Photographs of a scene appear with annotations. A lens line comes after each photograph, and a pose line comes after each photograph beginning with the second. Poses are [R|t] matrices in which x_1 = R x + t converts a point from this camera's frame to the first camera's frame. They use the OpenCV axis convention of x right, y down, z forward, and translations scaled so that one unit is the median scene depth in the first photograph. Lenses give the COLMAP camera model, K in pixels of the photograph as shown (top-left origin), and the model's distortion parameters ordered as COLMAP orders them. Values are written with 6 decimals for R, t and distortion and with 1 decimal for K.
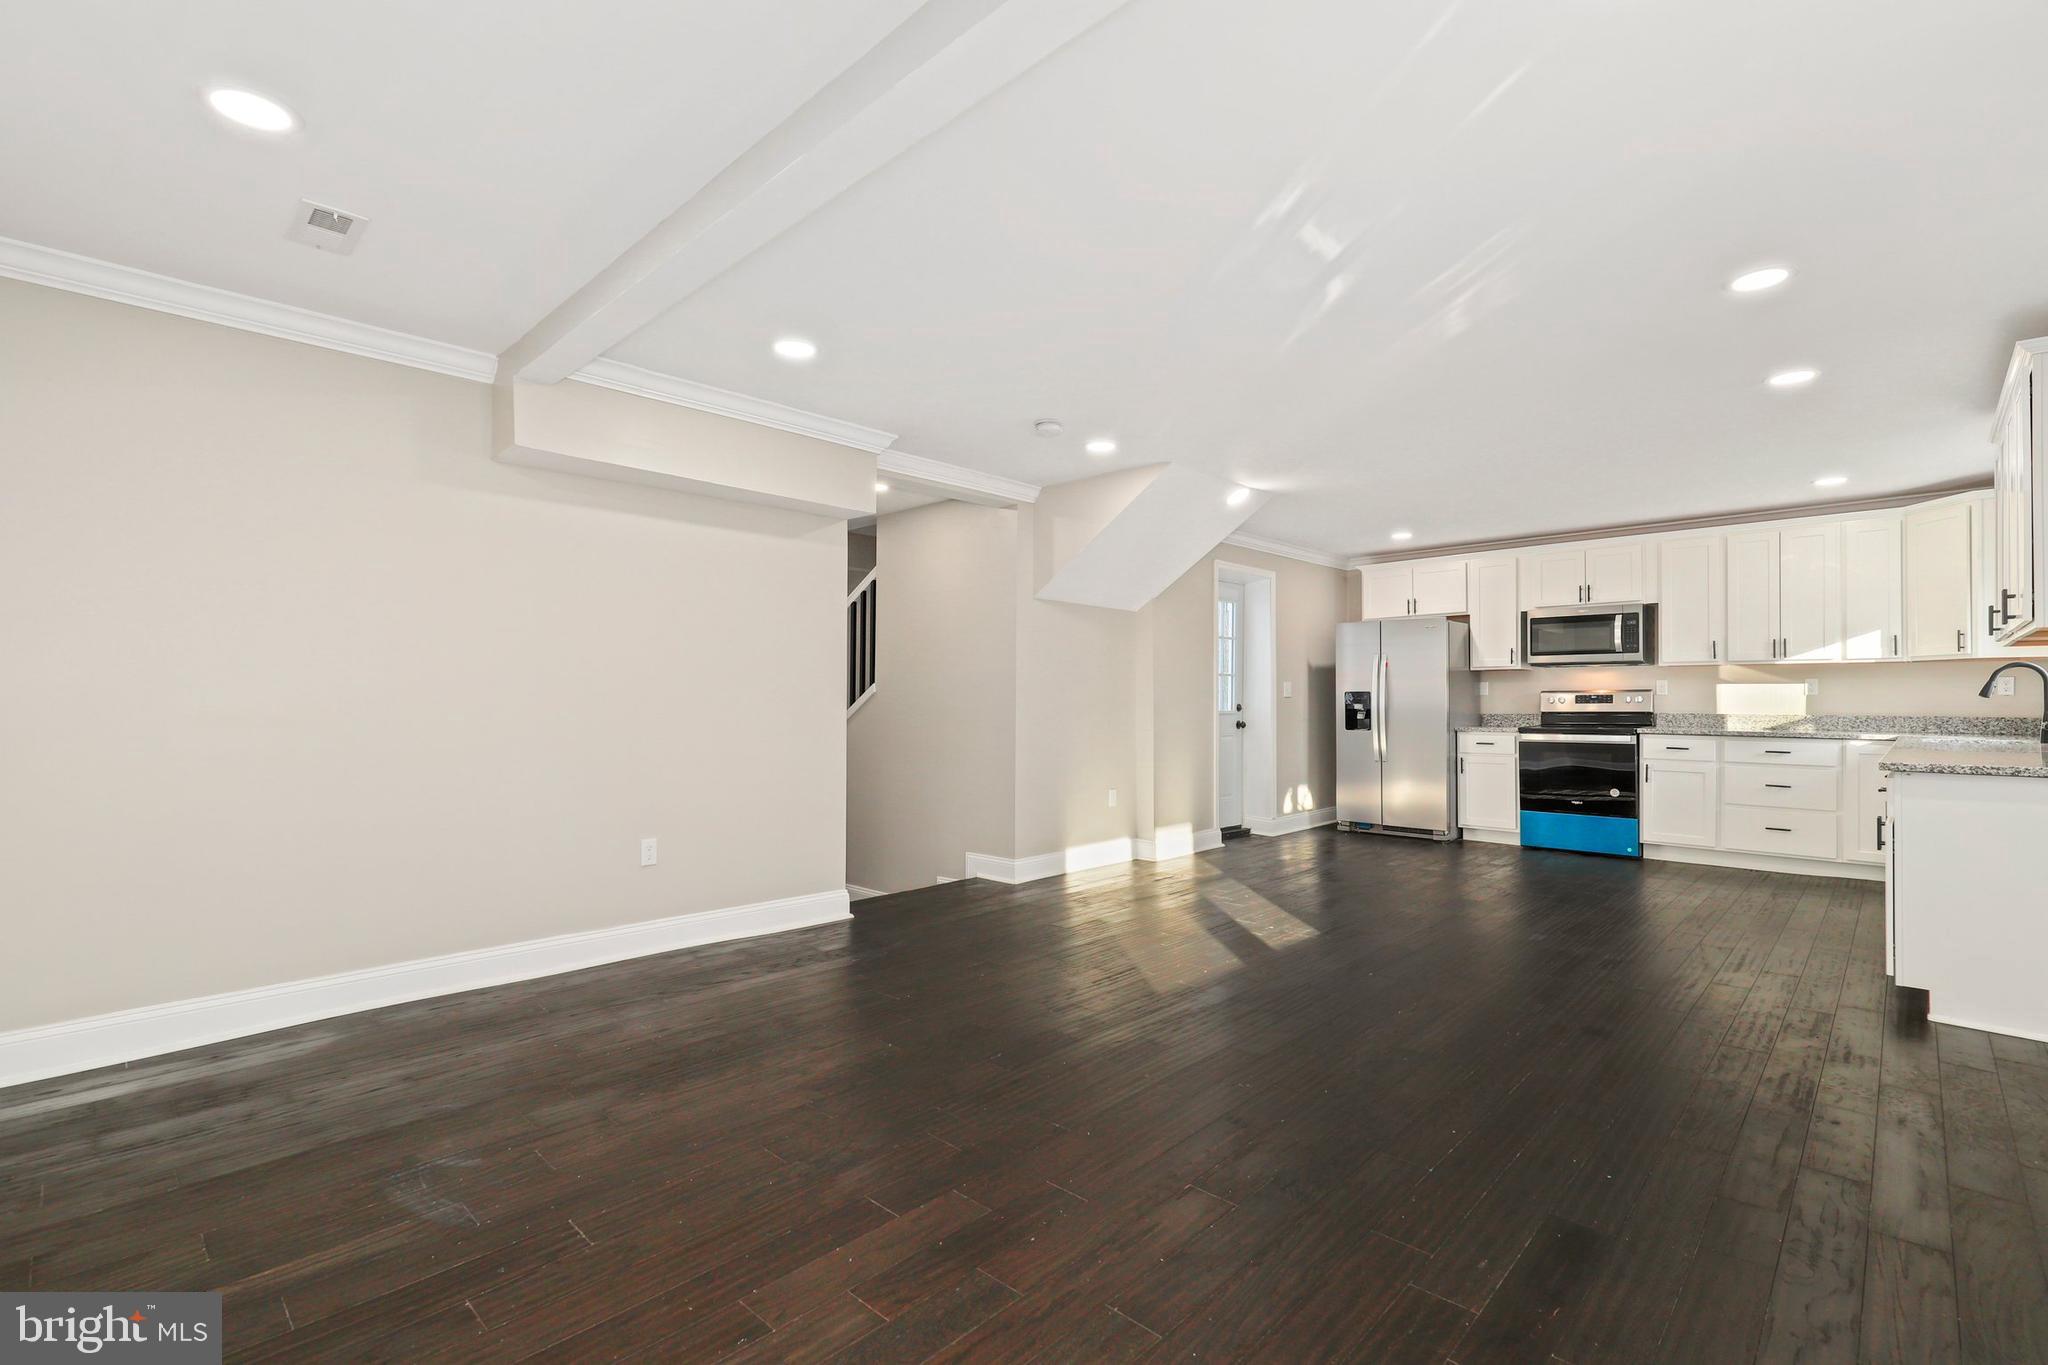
lens RADIAL K [[929.4, 0, 1025.8], [0, 929.4, 692.0], [0, 0, 1]] dist [0.001752, 0.000202]
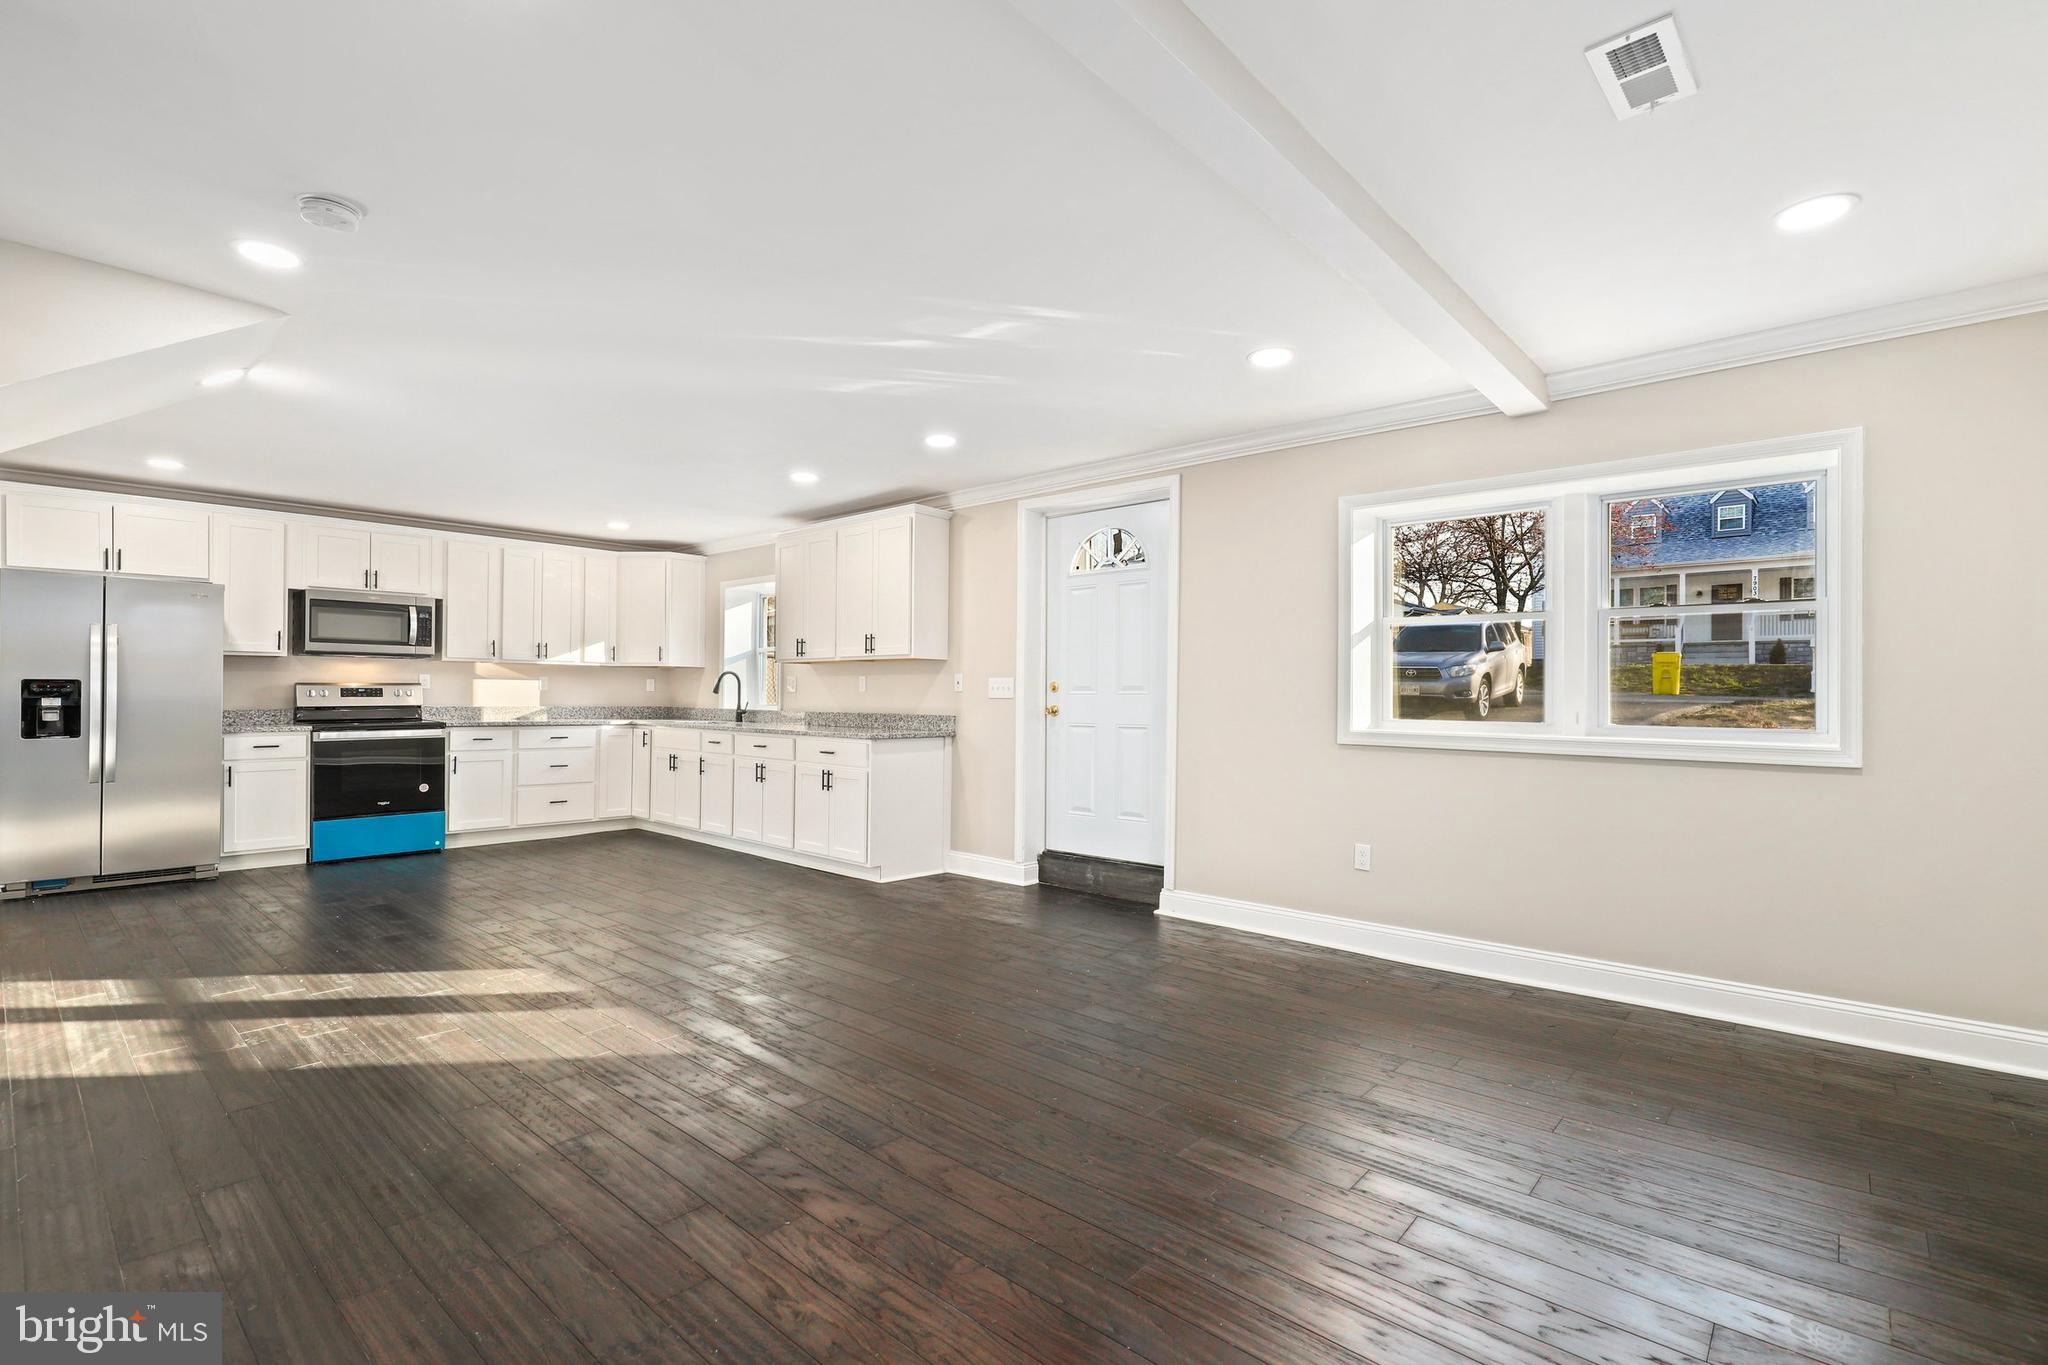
lens RADIAL K [[929.4, 0, 1025.8], [0, 929.4, 692.0], [0, 0, 1]] dist [0.001752, 0.000202]
pose [[-0.037541, 0.004361, 0.999286, -0.370846], [-0.014888, 0.999877, -0.004923, 0.002235], [-0.999184, -0.015062, -0.037472, 0.395680]]
